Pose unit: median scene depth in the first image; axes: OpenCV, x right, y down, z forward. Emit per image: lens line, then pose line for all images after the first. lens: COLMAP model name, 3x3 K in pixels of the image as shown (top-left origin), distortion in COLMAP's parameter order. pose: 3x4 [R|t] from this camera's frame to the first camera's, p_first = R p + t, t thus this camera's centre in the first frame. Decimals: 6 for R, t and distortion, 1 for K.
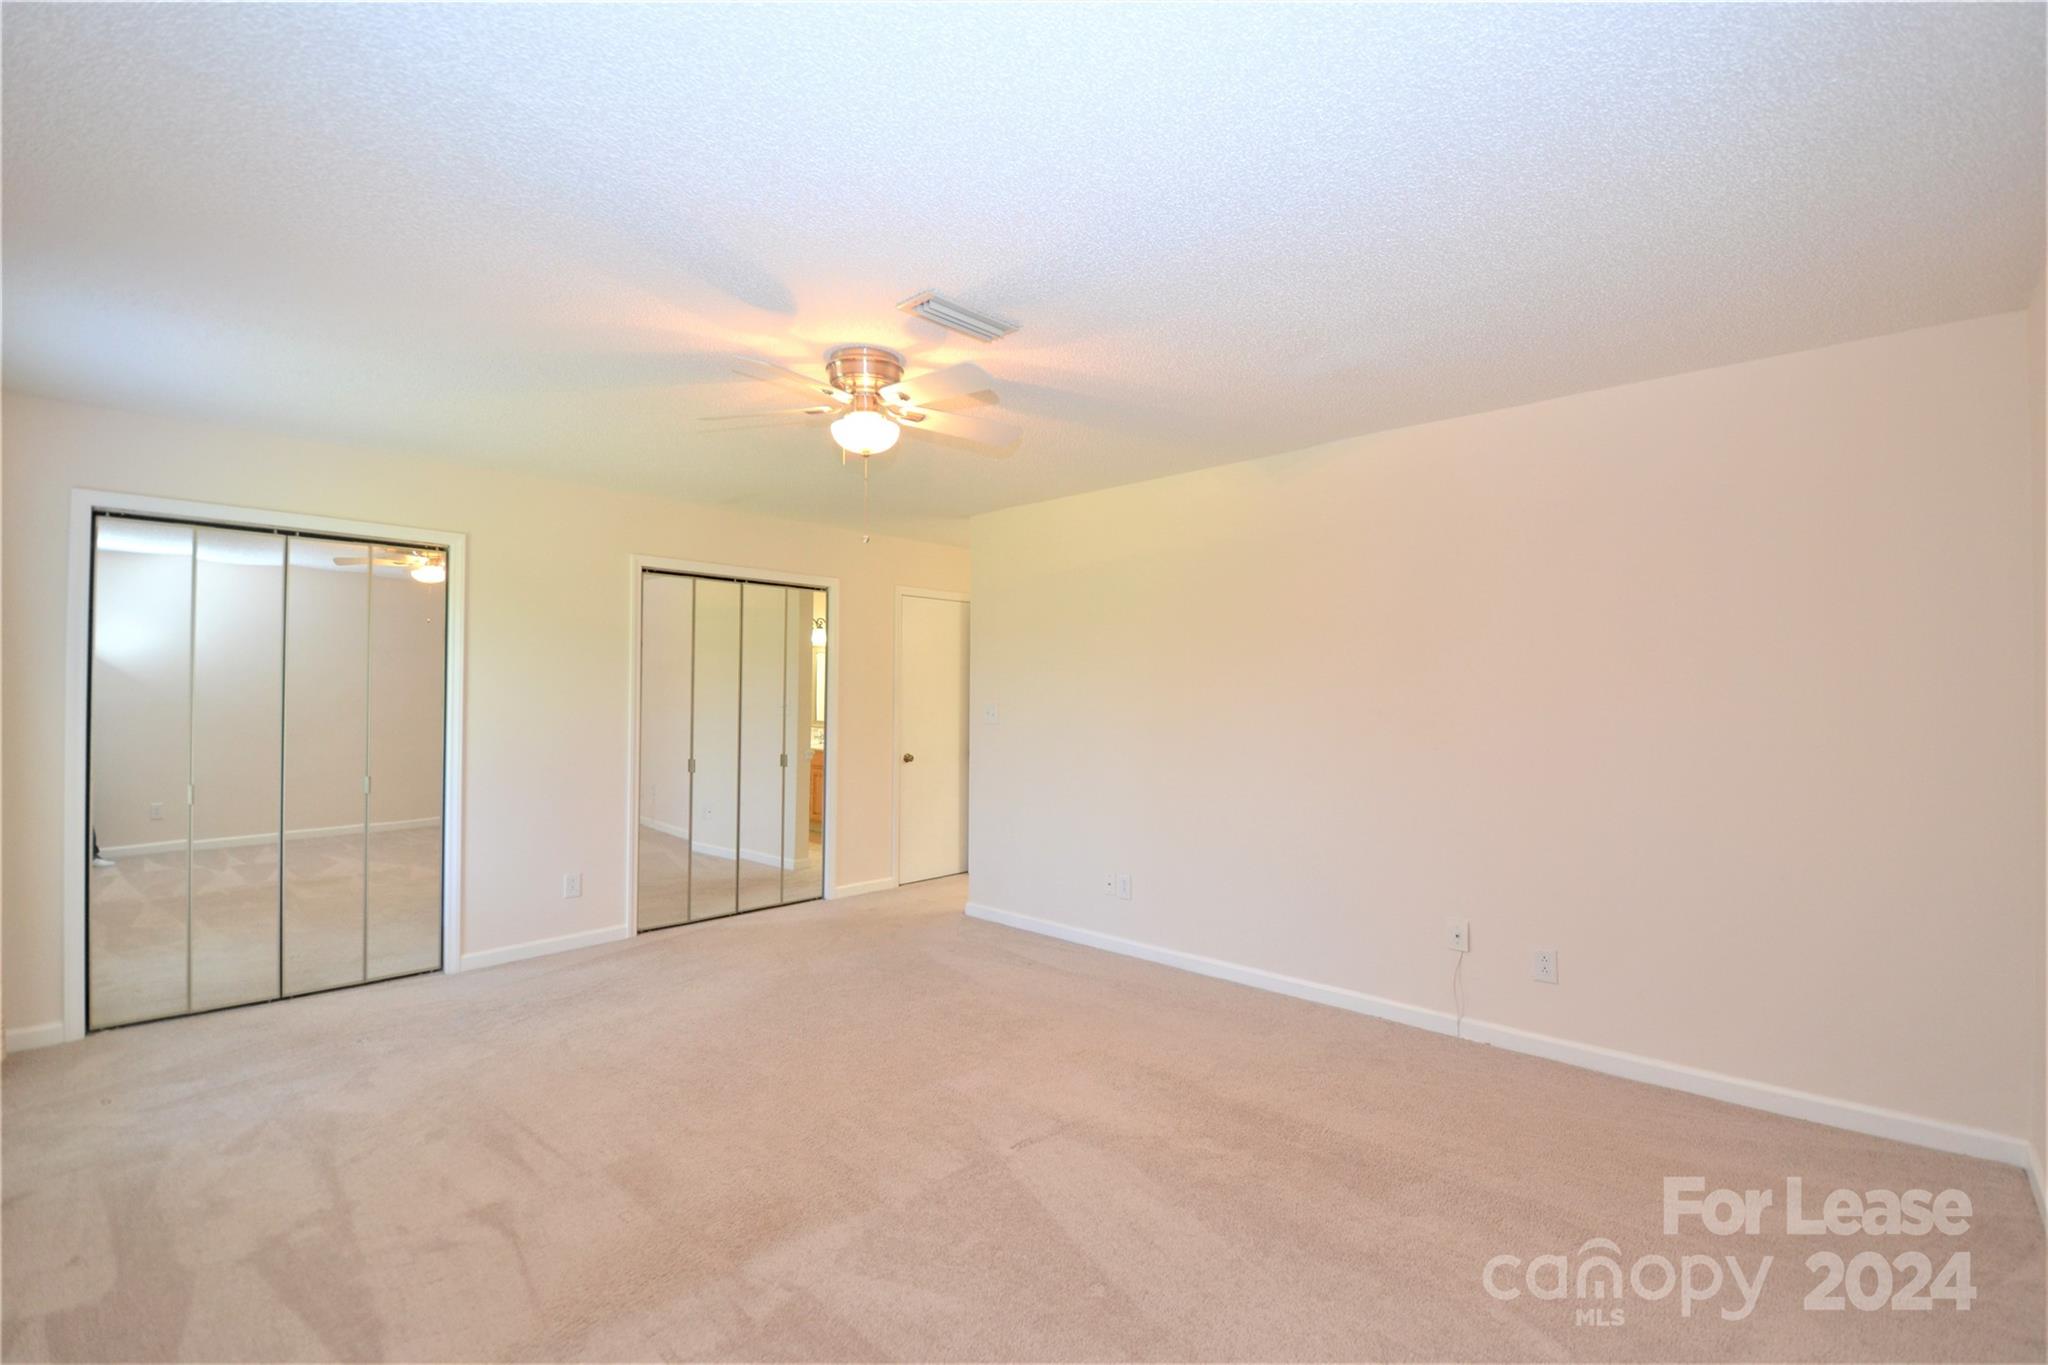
lens RADIAL K [[929.2, 0, 998.8], [0, 929.2, 689.3], [0, 0, 1]] dist [0.015940, -0.025084]
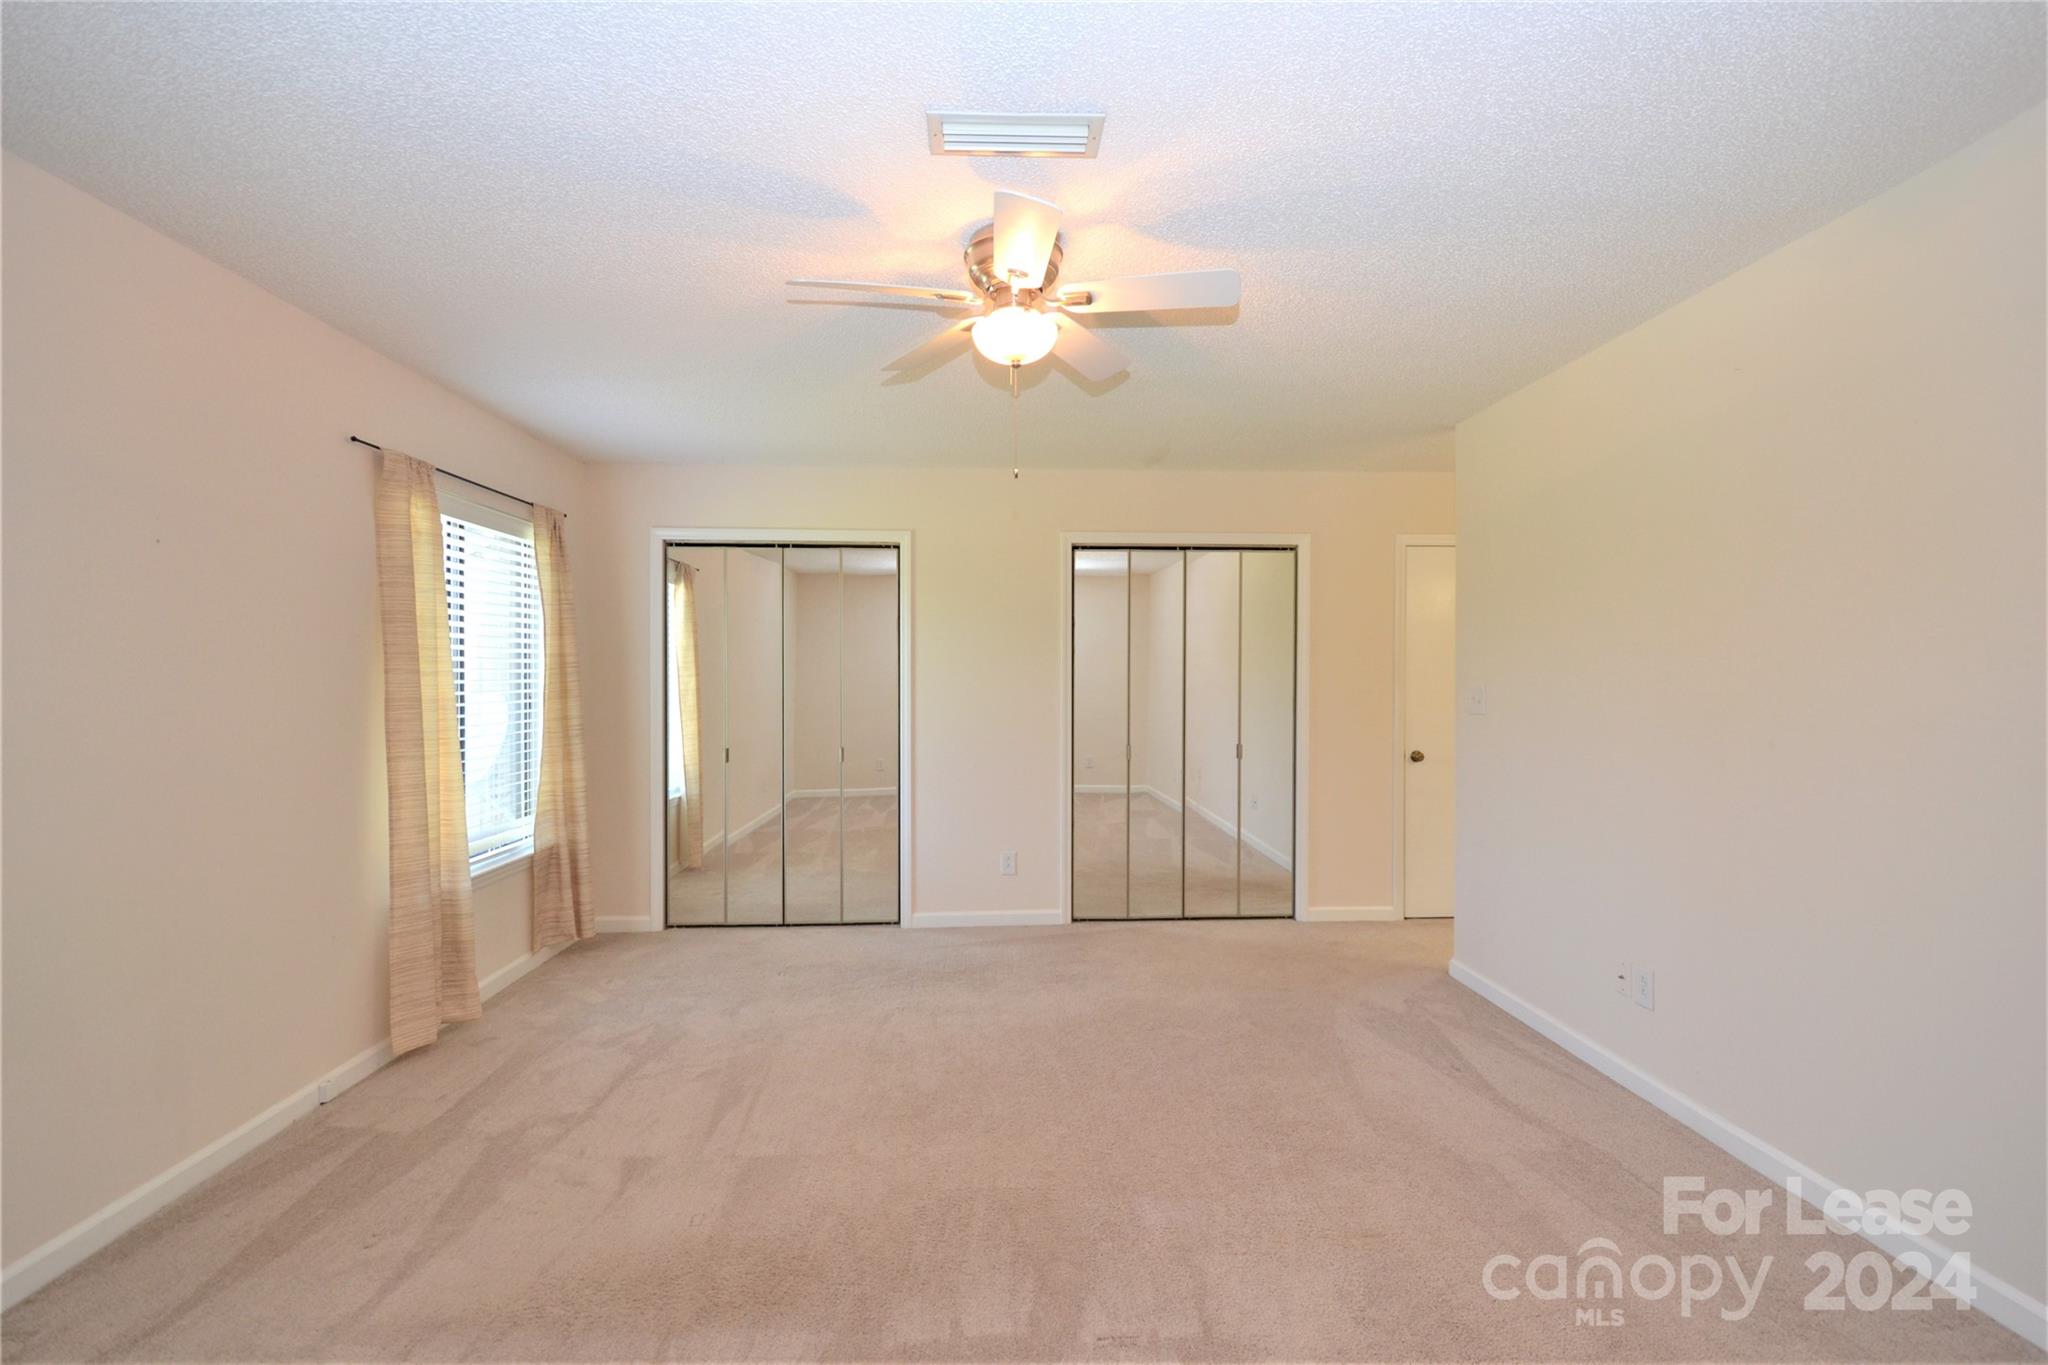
lens RADIAL K [[929.2, 0, 998.8], [0, 929.2, 689.3], [0, 0, 1]] dist [0.015940, -0.025084]
pose [[0.724473, 0.003696, -0.689293, 0.257636], [0.009915, 0.999826, 0.015782, 0.003474], [0.689232, -0.018268, 0.724310, 0.278694]]
